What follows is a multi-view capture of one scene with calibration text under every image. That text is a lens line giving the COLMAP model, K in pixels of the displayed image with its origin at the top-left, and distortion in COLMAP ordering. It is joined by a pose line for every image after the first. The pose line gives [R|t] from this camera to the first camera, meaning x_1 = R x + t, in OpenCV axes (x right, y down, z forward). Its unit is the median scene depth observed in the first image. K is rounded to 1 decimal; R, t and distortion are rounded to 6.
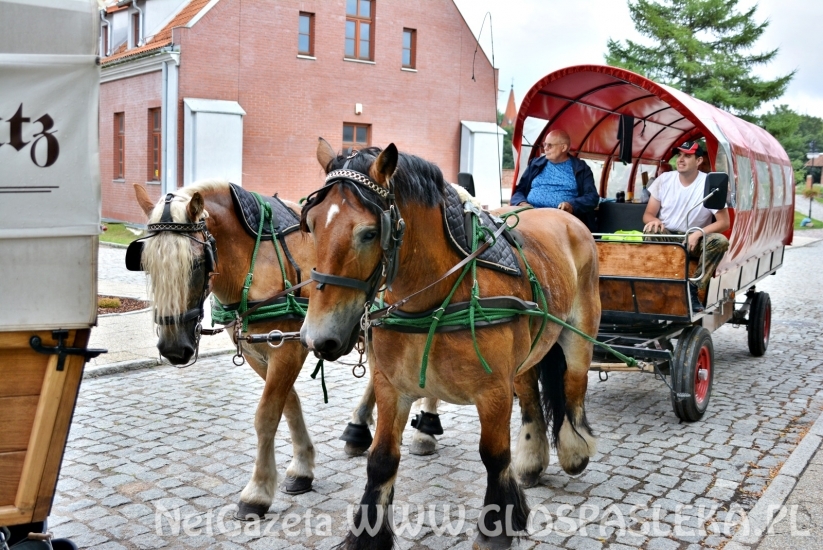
lens RADIAL K [[869.7, 0, 409.4], [0, 869.7, 277.2], [0, 0, 1]] dist [-0.115381, 0.101967]
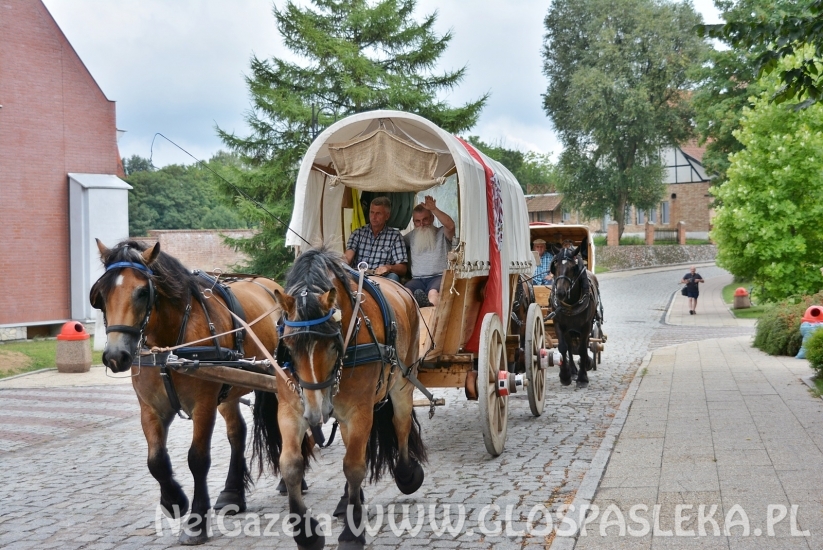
lens RADIAL K [[1210.7, 0, 408.2], [0, 1210.7, 275.8], [0, 0, 1]] dist [-0.037610, 0.067094]
pose [[0.937017, -0.058749, 0.344307, -0.029427], [0.089358, 0.993269, -0.073703, 0.005931], [-0.337659, 0.099828, 0.935960, -0.039715]]
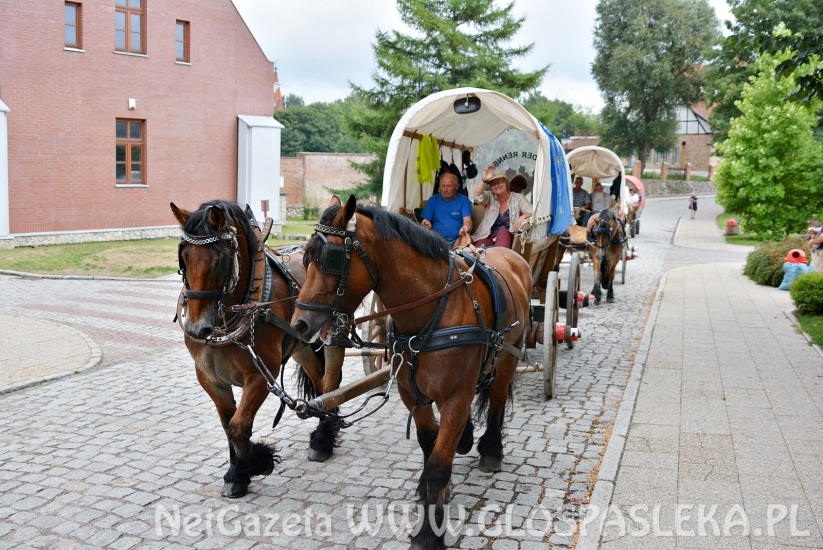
lens RADIAL K [[869.7, 0, 409.4], [0, 869.7, 277.2], [0, 0, 1]] dist [-0.115381, 0.101967]
pose [[0.964512, -0.041570, 0.260746, -0.017459], [0.036351, 0.999031, 0.024810, -0.013963], [-0.261525, -0.014452, 0.965089, -0.005664]]
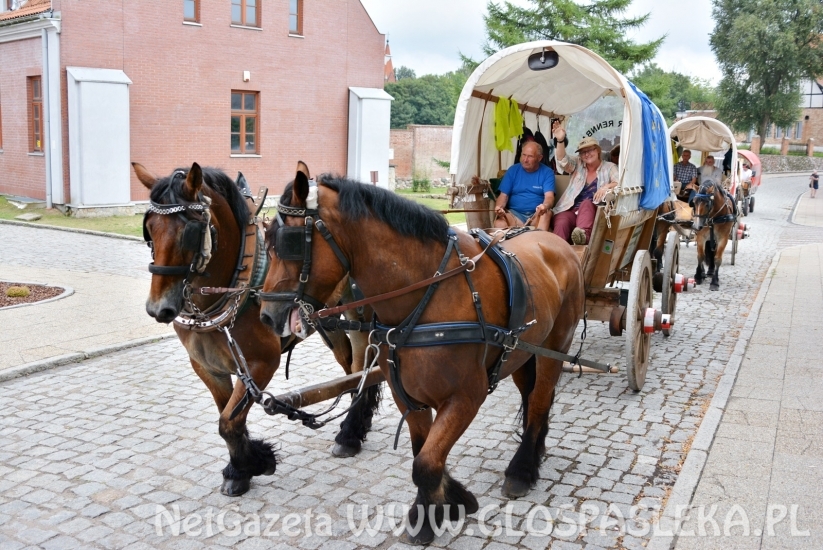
lens RADIAL K [[869.7, 0, 409.4], [0, 869.7, 277.2], [0, 0, 1]] dist [-0.115381, 0.101967]
pose [[0.990040, -0.027125, 0.138147, -0.016912], [0.020119, 0.998452, 0.051862, -0.012029], [-0.139340, -0.048566, 0.989053, -0.012443]]
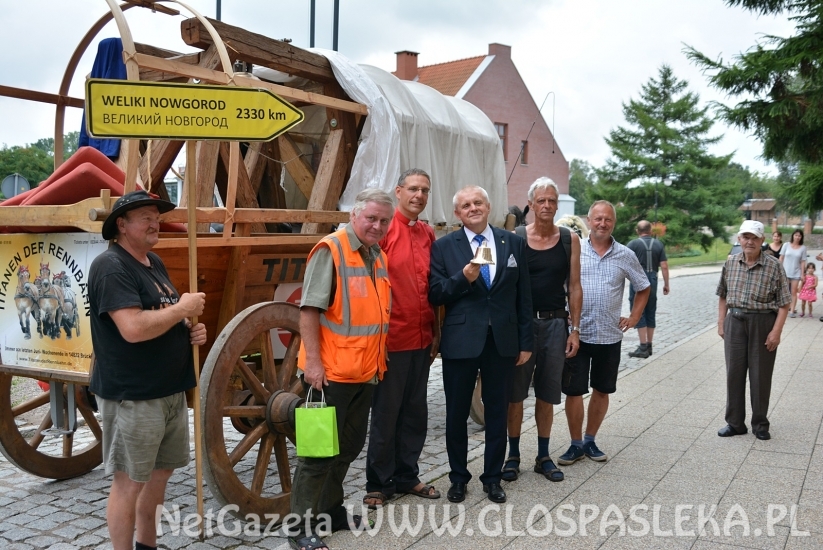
lens RADIAL K [[869.7, 0, 409.4], [0, 869.7, 277.2], [0, 0, 1]] dist [-0.115381, 0.101967]
pose [[0.996832, -0.021043, 0.076698, -0.384448], [0.024983, 0.998398, -0.050775, 0.064261], [-0.075506, 0.052530, 0.995761, -0.704227]]
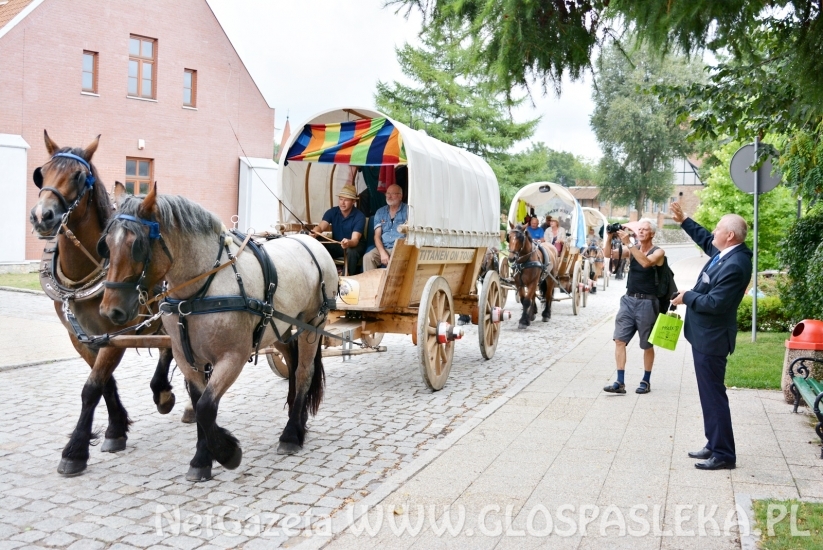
lens RADIAL K [[869.7, 0, 409.4], [0, 869.7, 277.2], [0, 0, 1]] dist [-0.115381, 0.101967]
pose [[0.967604, -0.012176, 0.252179, -0.008863], [0.020935, 0.999266, -0.032082, 0.006590], [-0.251603, 0.036322, 0.967149, -0.082092]]
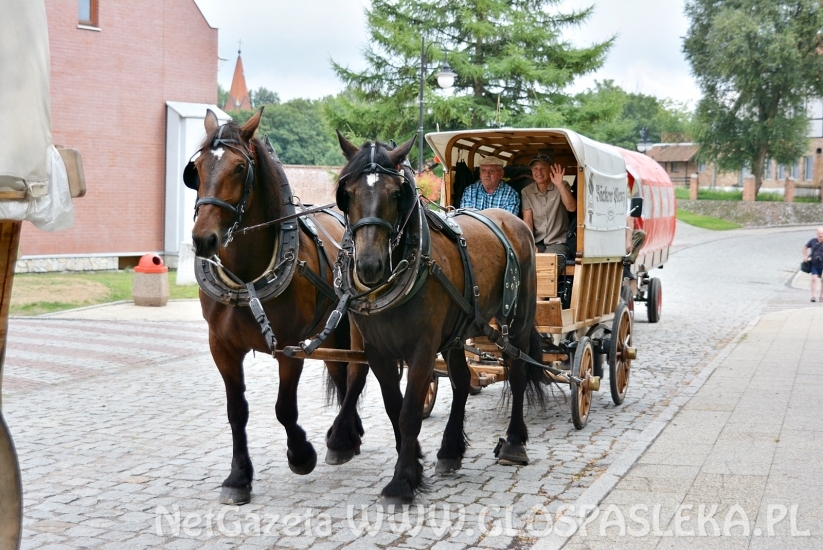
lens RADIAL K [[1250.6, 0, 408.2], [0, 1250.6, 276.9], [0, 0, 1]] dist [-0.037331, 0.065916]
pose [[0.969342, -0.026777, 0.244251, -0.001892], [0.036458, 0.998715, -0.035202, 0.006332], [-0.242995, 0.043027, 0.969073, -0.032103]]
